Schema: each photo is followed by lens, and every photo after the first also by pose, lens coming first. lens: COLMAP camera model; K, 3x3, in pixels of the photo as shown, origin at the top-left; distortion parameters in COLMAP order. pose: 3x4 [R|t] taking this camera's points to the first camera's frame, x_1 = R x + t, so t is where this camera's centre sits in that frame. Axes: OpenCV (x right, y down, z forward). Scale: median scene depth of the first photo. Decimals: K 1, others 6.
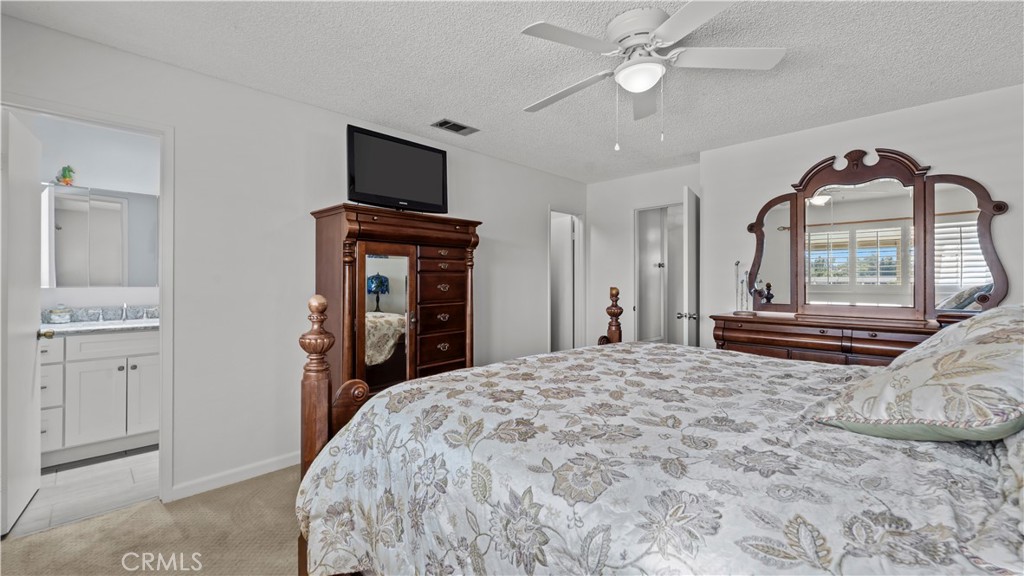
lens RADIAL K [[413.8, 0, 514.6], [0, 413.8, 283.6], [0, 0, 1]] dist [-0.000962, -0.000240]
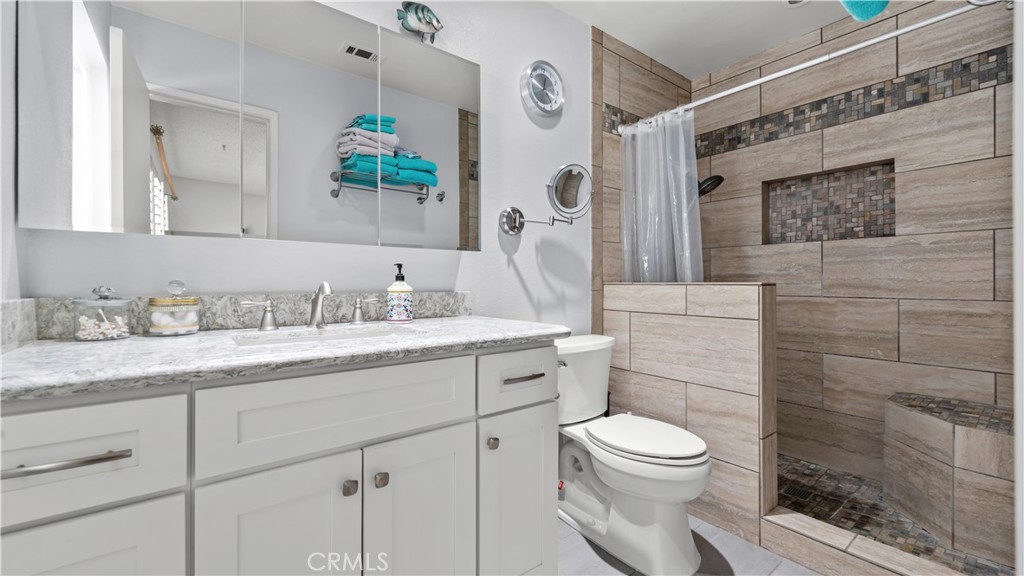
lens RADIAL K [[413.8, 0, 514.6], [0, 413.8, 283.6], [0, 0, 1]] dist [-0.000962, -0.000240]
pose [[0.989546, -0.005582, -0.144112, -0.764917], [0.005451, 0.999984, -0.001301, 0.054204], [0.144117, 0.000502, 0.989561, 0.695585]]
